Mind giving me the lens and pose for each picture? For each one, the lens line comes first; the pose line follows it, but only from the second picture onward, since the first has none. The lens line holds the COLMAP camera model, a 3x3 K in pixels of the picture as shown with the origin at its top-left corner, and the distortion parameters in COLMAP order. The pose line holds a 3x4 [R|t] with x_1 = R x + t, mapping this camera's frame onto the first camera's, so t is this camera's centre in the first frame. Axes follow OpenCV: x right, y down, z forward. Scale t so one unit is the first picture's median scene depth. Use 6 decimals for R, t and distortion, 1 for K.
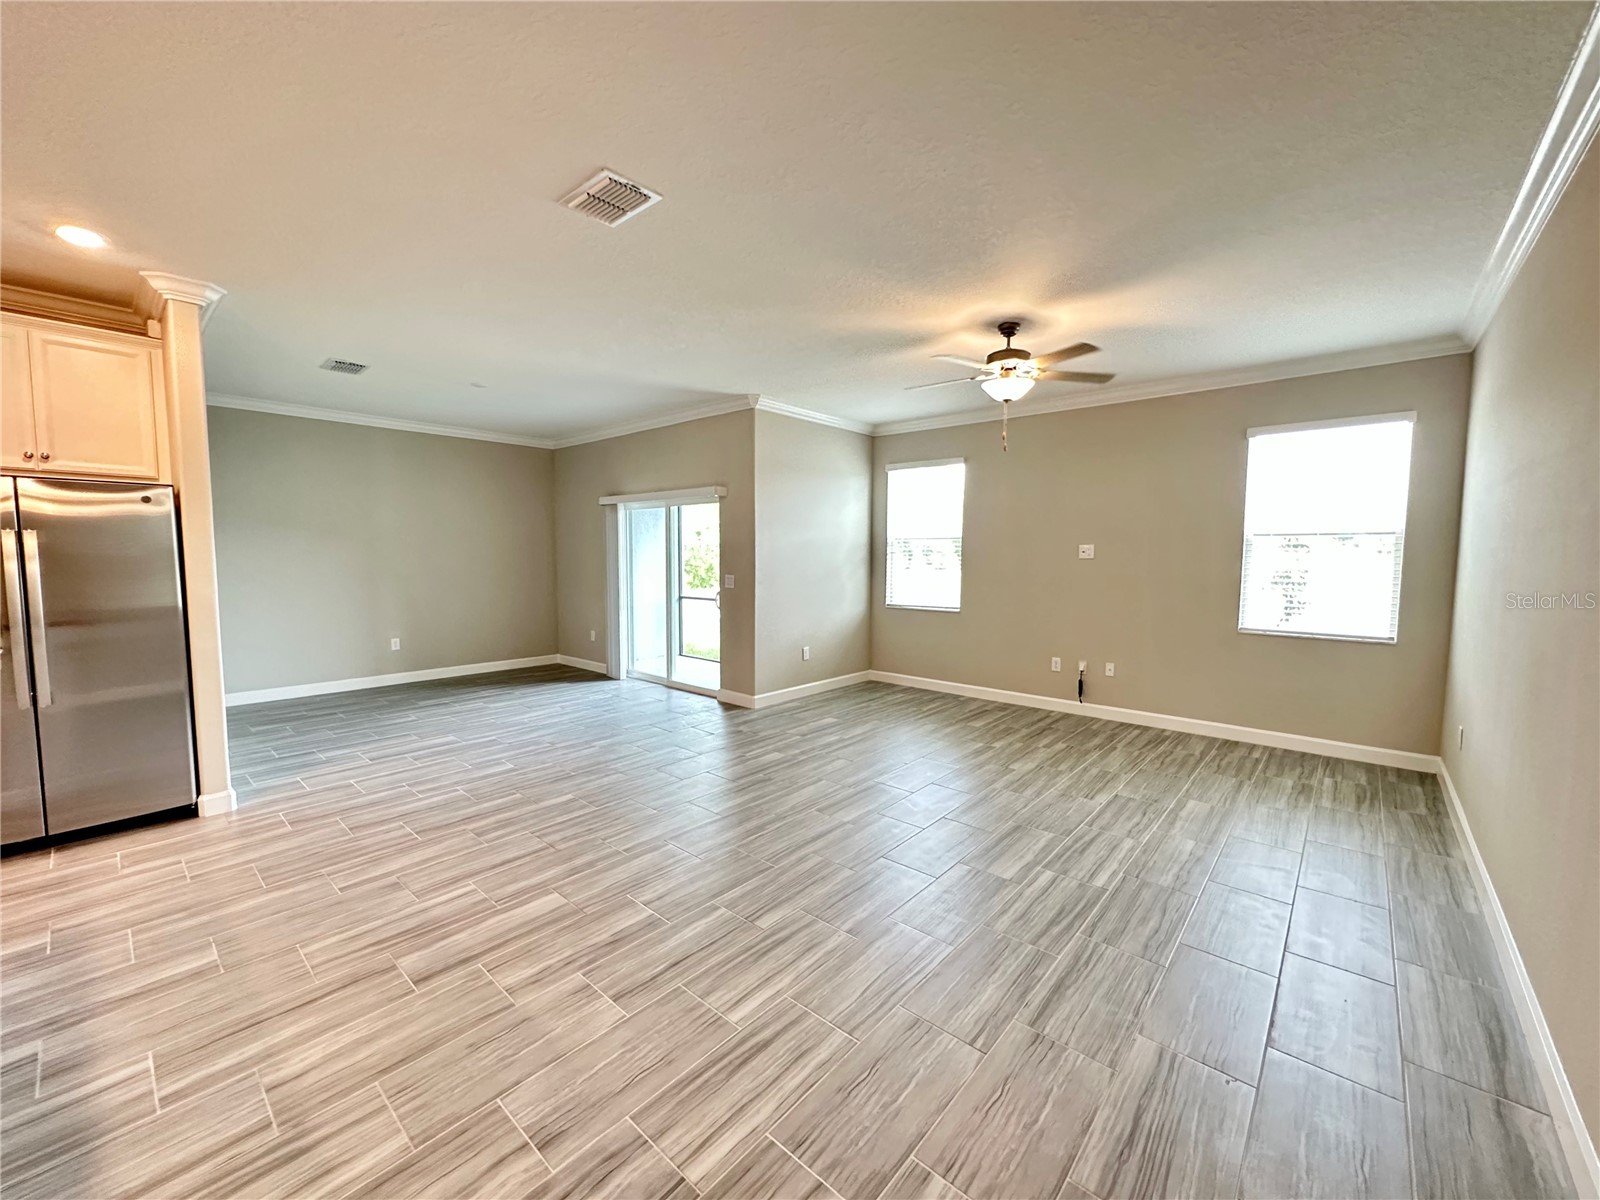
lens RADIAL K [[631.0, 0, 801.7], [0, 631.0, 601.0], [0, 0, 1]] dist [0.000021, 0.000075]
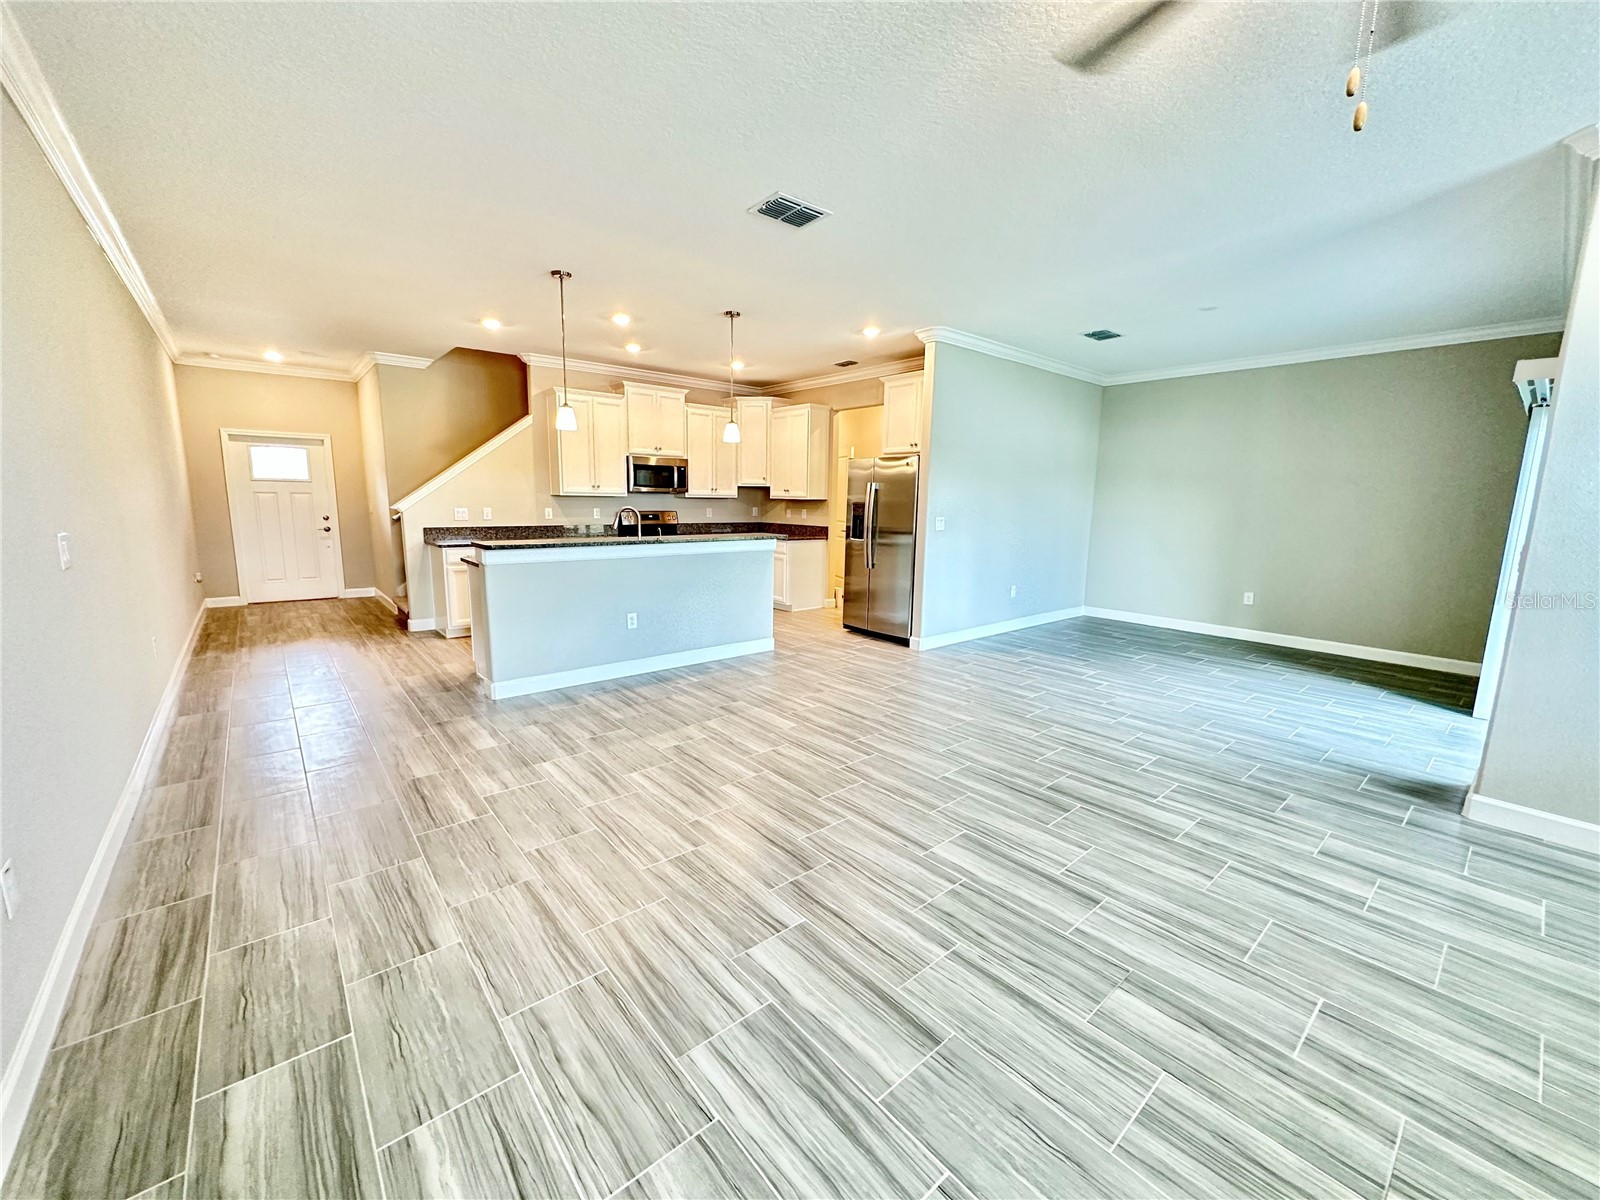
lens RADIAL K [[634.4, 0, 801.0], [0, 634.4, 600.8], [0, 0, 1]] dist [-0.000216, -0.000010]
pose [[-0.140126, 0.154302, -0.978037, 0.777437], [-0.094810, 0.981153, 0.168377, -0.050183], [0.985584, 0.116321, -0.122855, 0.905325]]
